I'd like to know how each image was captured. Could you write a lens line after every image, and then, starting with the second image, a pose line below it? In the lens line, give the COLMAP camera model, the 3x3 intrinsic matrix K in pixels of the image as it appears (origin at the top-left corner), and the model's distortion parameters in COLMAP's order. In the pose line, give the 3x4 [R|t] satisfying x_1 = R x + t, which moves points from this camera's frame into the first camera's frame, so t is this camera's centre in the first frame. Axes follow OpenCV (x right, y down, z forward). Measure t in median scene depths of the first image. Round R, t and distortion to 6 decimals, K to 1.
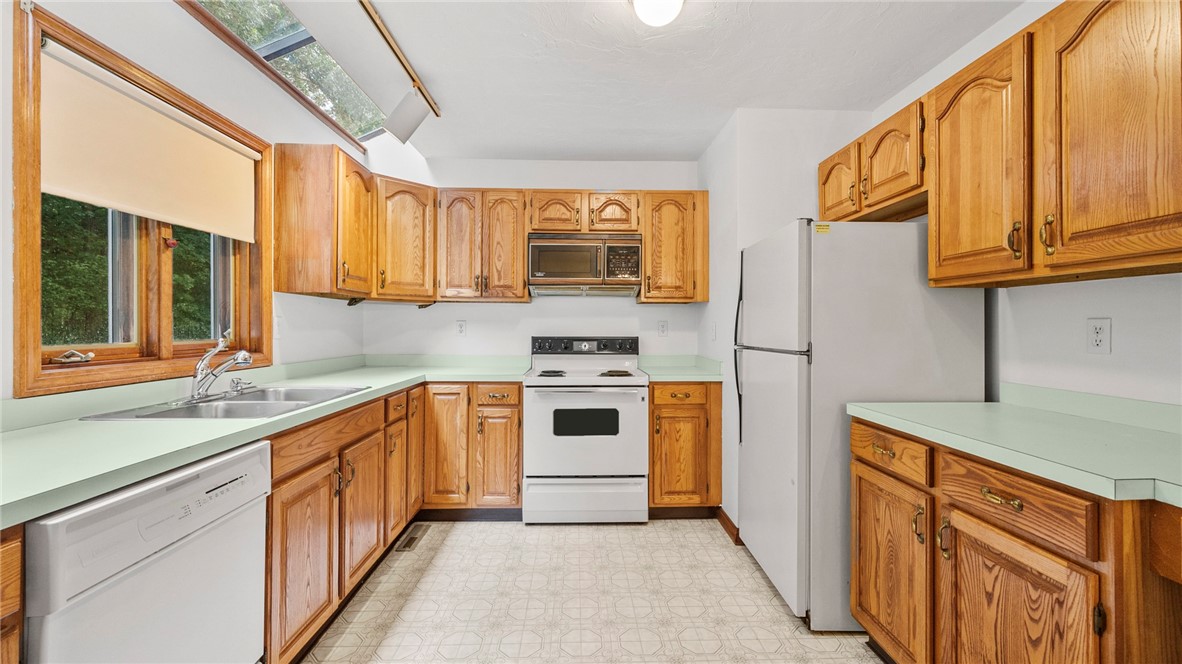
lens RADIAL K [[487.9, 0, 587.5], [0, 487.9, 322.7], [0, 0, 1]] dist [-0.000453, -0.000027]
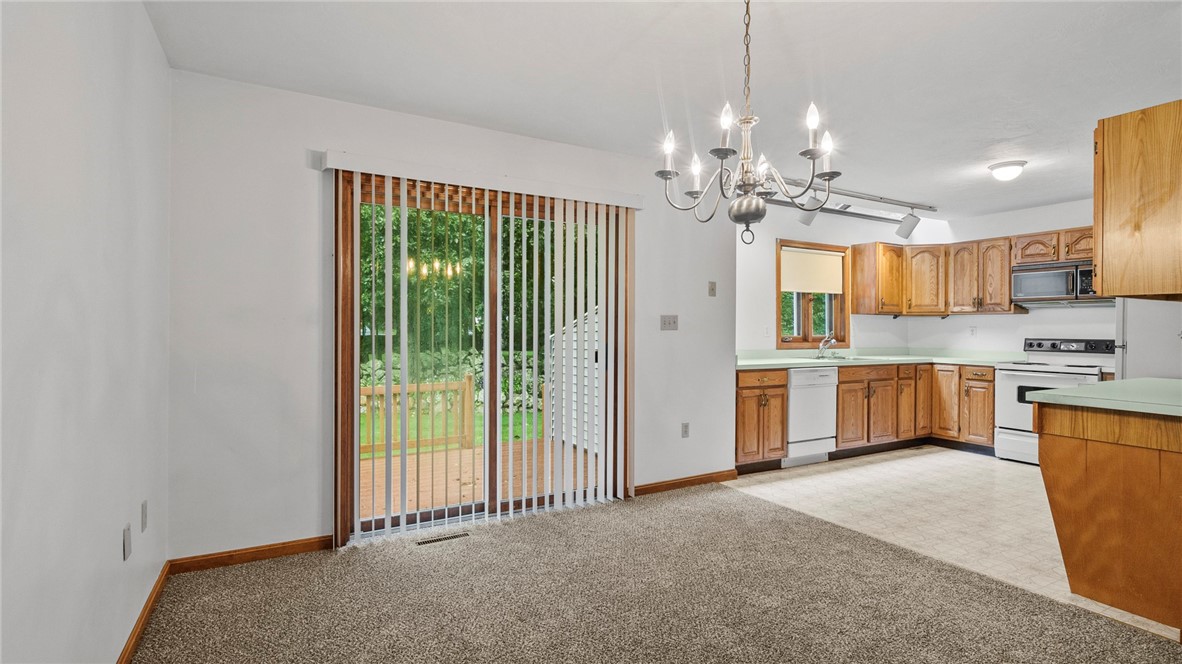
lens RADIAL K [[562.6, 0, 592.2], [0, 562.6, 328.8], [0, 0, 1]] dist [0.000009, -0.000010]
pose [[0.468841, -0.000567, -0.883282, 0.856743], [0.002275, 0.999997, 0.000566, -0.002385], [0.883280, -0.002275, 0.468841, -0.989456]]
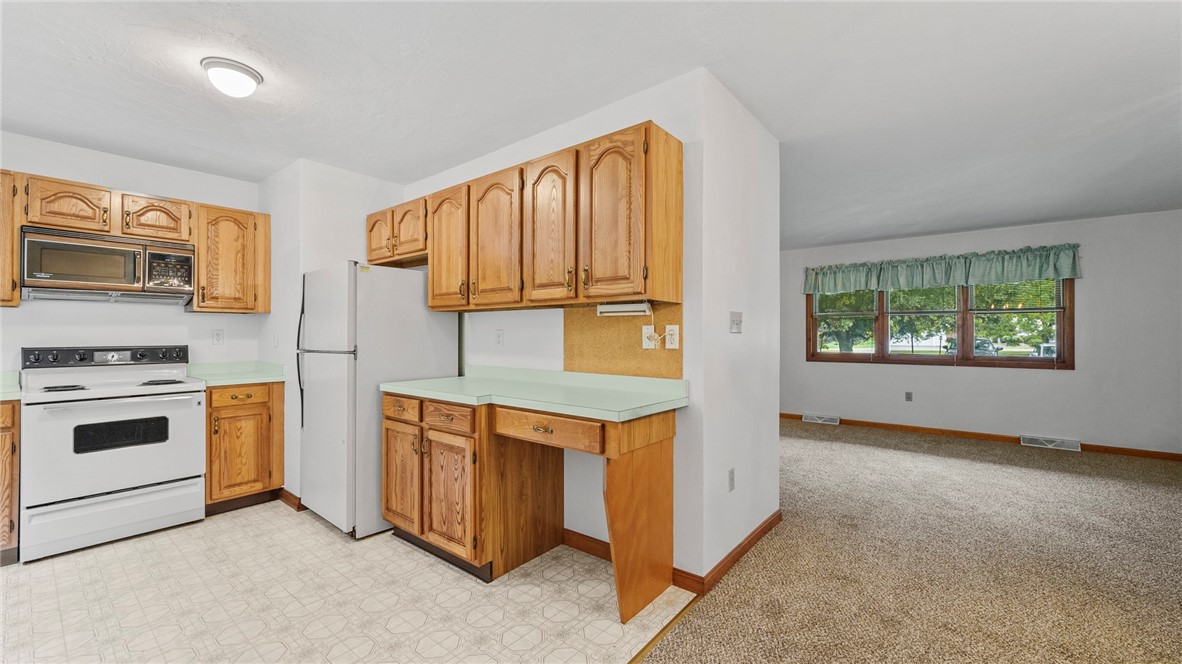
lens RADIAL K [[465.0, 0, 591.0], [0, 465.0, 332.0], [0, 0, 1]] dist [-0.002278, -0.000259]
pose [[0.647785, 0.001024, 0.761823, -0.103754], [-0.002605, 0.999996, 0.000871, -0.001743], [-0.761819, -0.002549, 0.647785, -0.303239]]
